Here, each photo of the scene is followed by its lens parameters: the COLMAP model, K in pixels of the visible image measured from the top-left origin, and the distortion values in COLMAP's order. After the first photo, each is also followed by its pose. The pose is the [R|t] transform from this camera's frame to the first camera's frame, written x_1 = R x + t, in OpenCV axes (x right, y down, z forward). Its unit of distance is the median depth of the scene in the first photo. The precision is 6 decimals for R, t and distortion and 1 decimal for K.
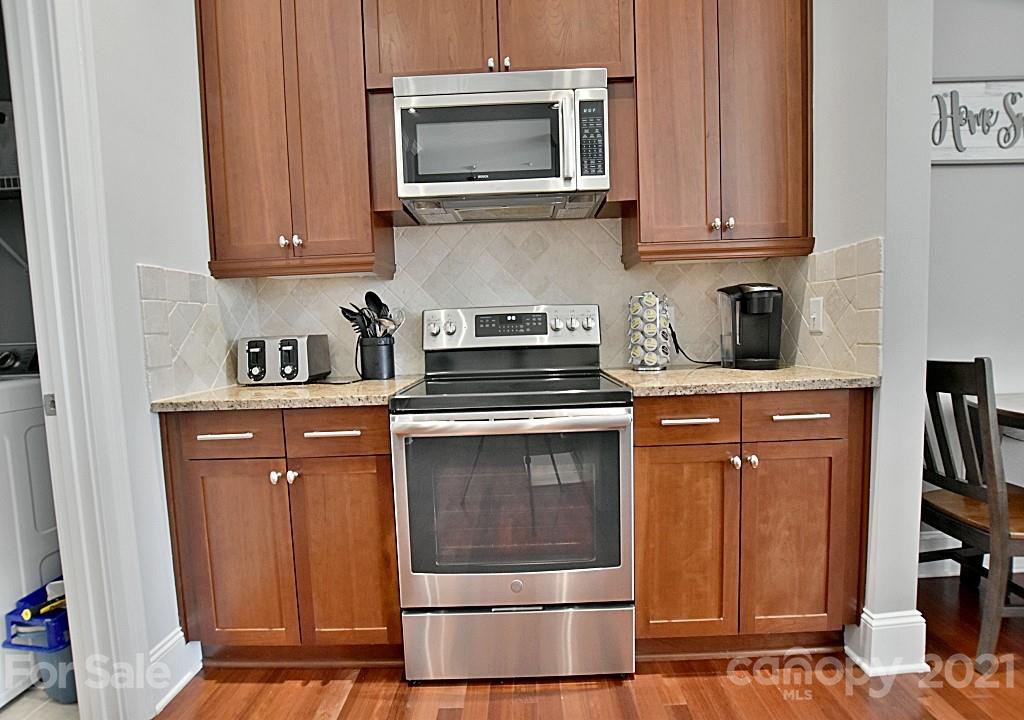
lens RADIAL K [[464.3, 0, 515.2], [0, 464.3, 363.8], [0, 0, 1]] dist [-0.033703, 0.006303]
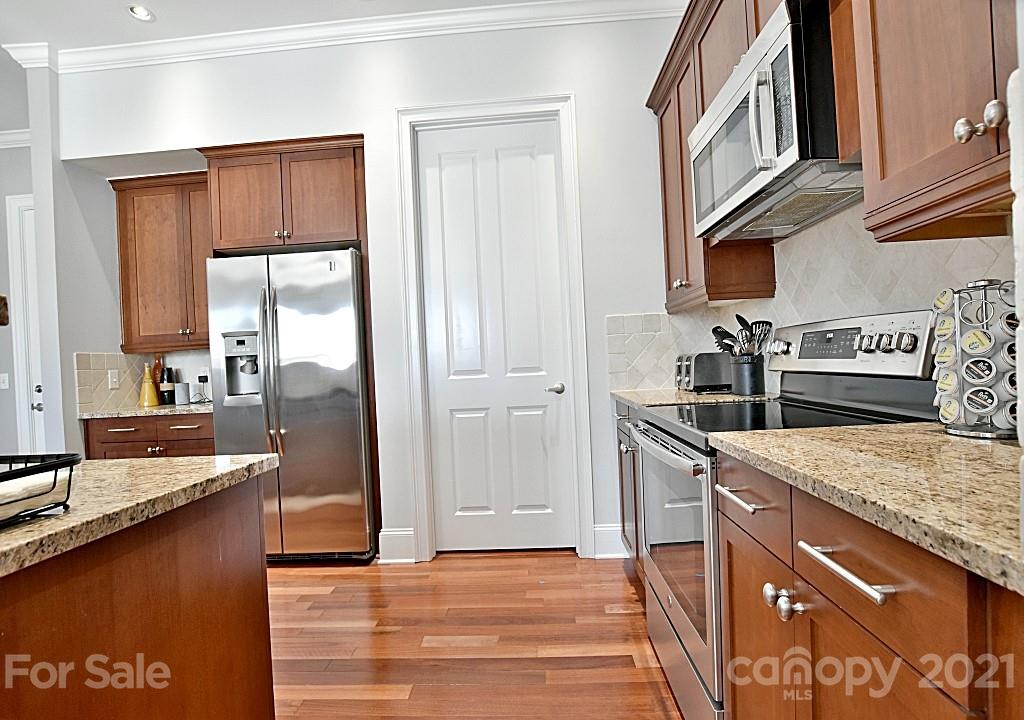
lens RADIAL K [[464.3, 0, 515.4], [0, 464.3, 363.1], [0, 0, 1]] dist [-0.033703, 0.006303]
pose [[-0.023405, 0.040952, -0.998887, 0.883429], [-0.025221, 0.998818, 0.041540, -0.081417], [0.999408, 0.026165, -0.022344, 0.561132]]
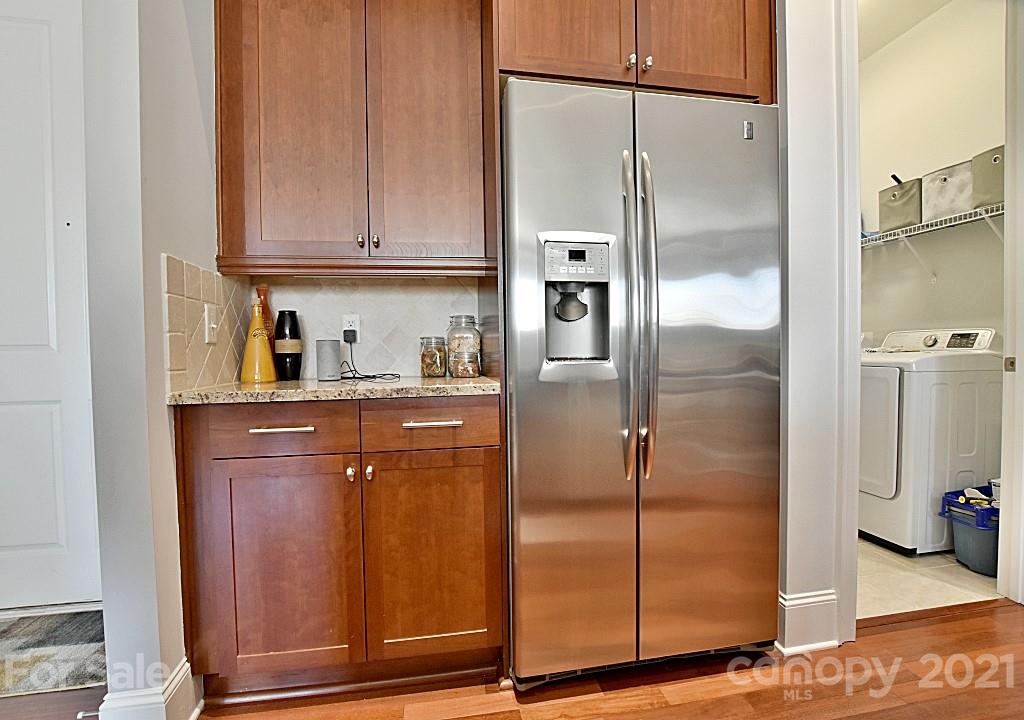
lens RADIAL K [[464.3, 0, 516.9], [0, 464.3, 361.9], [0, 0, 1]] dist [-0.033703, 0.006303]
pose [[0.195076, 0.054840, -0.979254, 0.092728], [-0.066915, 0.996853, 0.042495, 0.095305], [0.978503, 0.057237, 0.198132, -0.679616]]
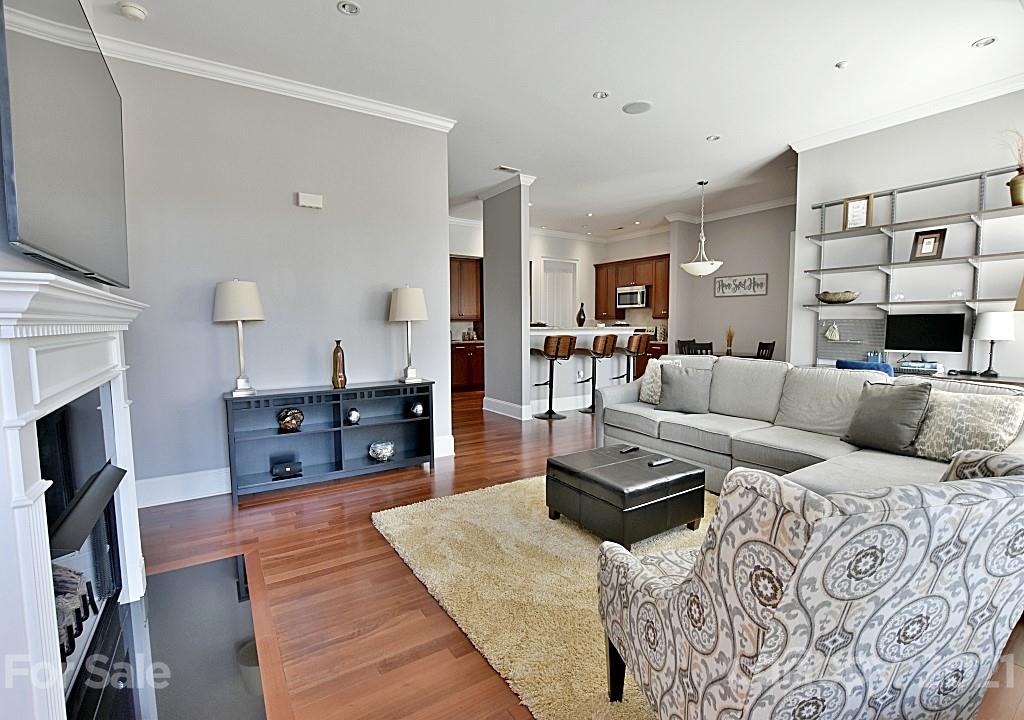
lens RADIAL K [[464.3, 0, 509.2], [0, 464.3, 357.2], [0, 0, 1]] dist [-0.033703, 0.006303]
pose [[0.558138, 0.092790, -0.824543, 3.770589], [-0.080840, 0.995081, 0.057261, 0.038759], [0.825801, 0.034697, 0.562894, -3.320755]]
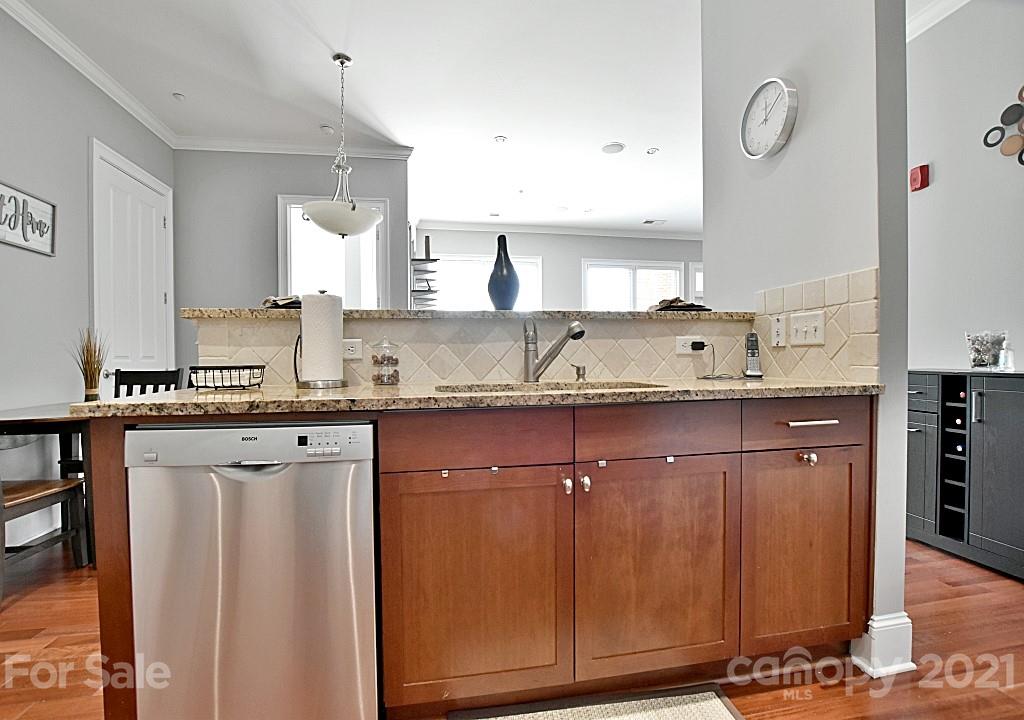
lens RADIAL K [[464.3, 0, 514.1], [0, 464.3, 361.1], [0, 0, 1]] dist [-0.033703, 0.006303]
pose [[-0.192539, 0.033232, 0.980726, -0.470355], [0.091430, 0.995686, -0.015789, 0.084095], [-0.977021, 0.086628, -0.194747, -0.252261]]
